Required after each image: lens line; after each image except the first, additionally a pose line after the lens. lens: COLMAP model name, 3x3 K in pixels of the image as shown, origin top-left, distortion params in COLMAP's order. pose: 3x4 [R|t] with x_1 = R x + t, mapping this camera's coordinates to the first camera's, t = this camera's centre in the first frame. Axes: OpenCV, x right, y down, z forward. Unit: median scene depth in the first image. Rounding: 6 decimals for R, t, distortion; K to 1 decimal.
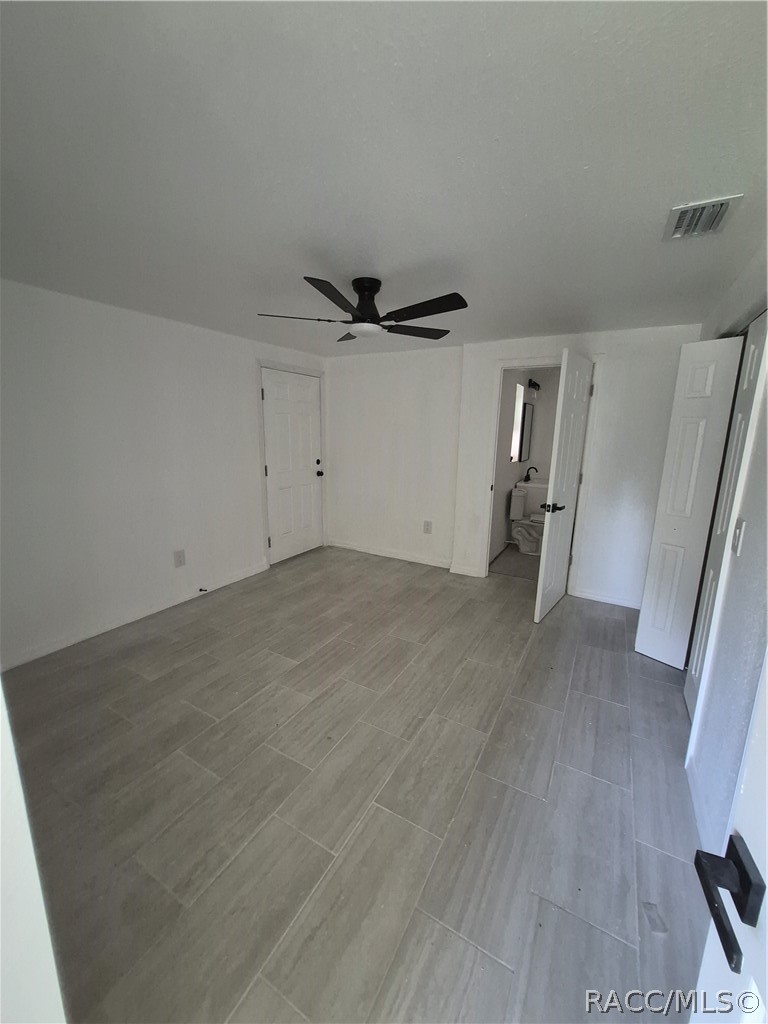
lens RADIAL K [[405.1, 0, 382.8], [0, 405.1, 511.8], [0, 0, 1]] dist [0.003490, 0.000419]
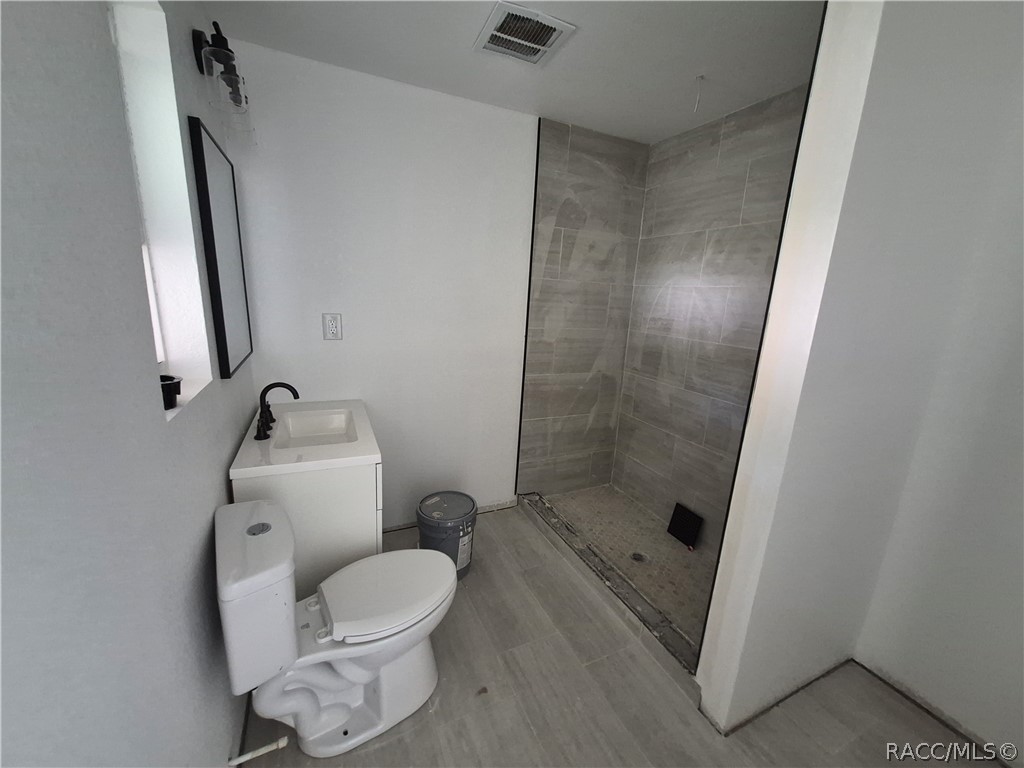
lens RADIAL K [[405.1, 0, 512.5], [0, 405.1, 385.8], [0, 0, 1]] dist [0.003490, 0.000419]
pose [[0.586131, -0.187633, 0.788191, 0.253509], [0.129311, 0.982009, 0.137612, -0.137043], [-0.799831, 0.021263, 0.599848, 0.737609]]
